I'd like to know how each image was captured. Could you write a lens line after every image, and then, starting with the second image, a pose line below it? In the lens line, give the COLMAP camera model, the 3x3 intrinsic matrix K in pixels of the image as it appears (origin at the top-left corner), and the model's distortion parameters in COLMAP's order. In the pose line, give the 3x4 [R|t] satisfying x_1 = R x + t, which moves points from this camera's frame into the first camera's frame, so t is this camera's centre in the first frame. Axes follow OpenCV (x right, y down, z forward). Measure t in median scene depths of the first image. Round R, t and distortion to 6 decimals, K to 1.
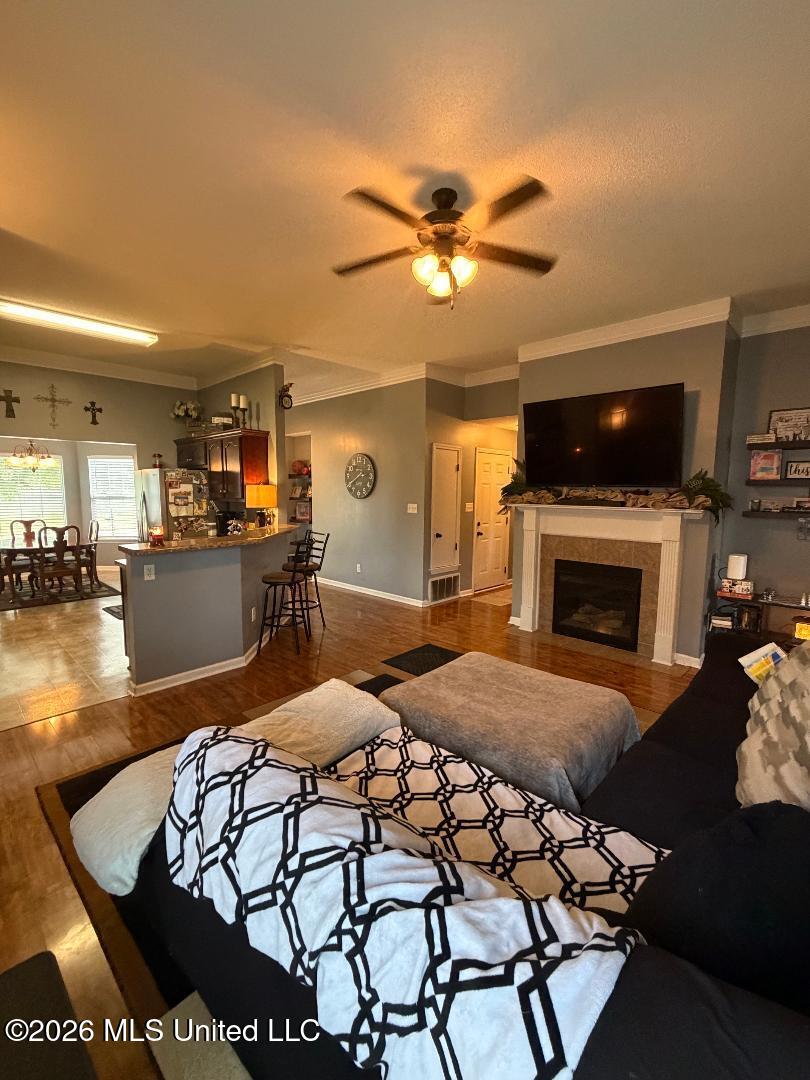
lens RADIAL K [[462.3, 0, 400.5], [0, 462.3, 538.1], [0, 0, 1]] dist [-0.002575, 0.001453]
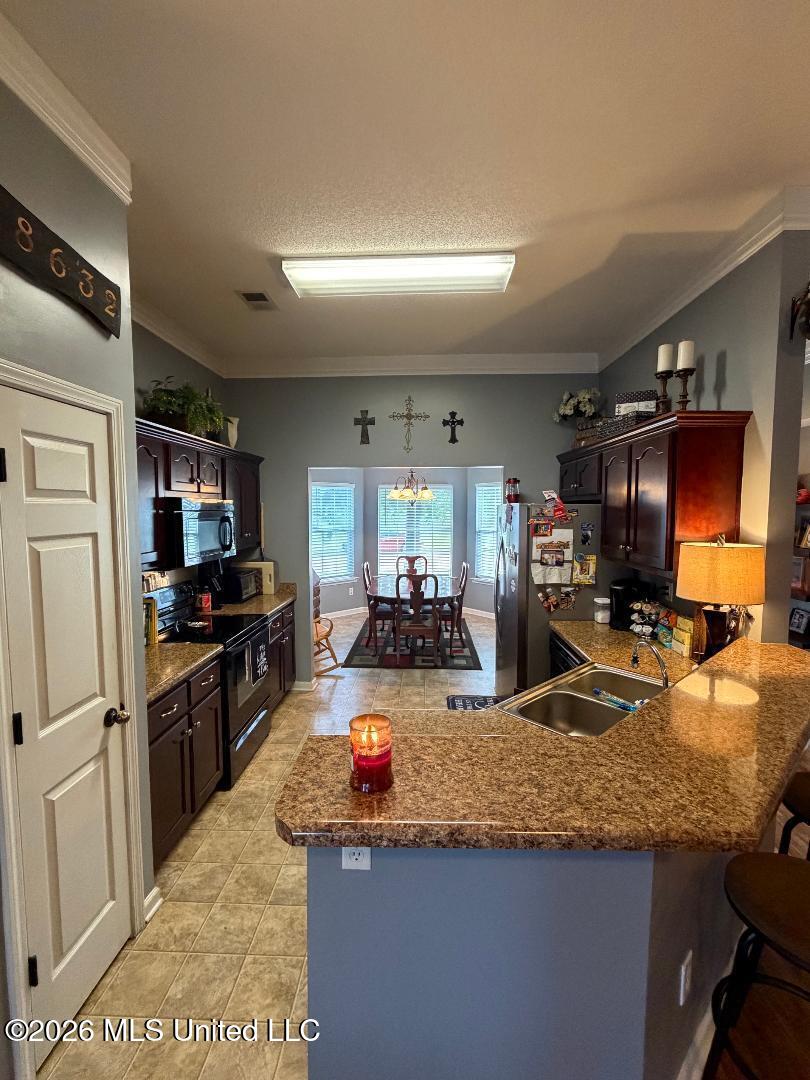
lens RADIAL K [[462.3, 0, 402.7], [0, 462.3, 537.7], [0, 0, 1]] dist [-0.002575, 0.001453]
pose [[0.665407, 0.045946, -0.745065, -0.169028], [-0.079430, 0.996795, -0.009469, -0.085640], [0.742243, 0.065481, 0.666924, 0.476061]]
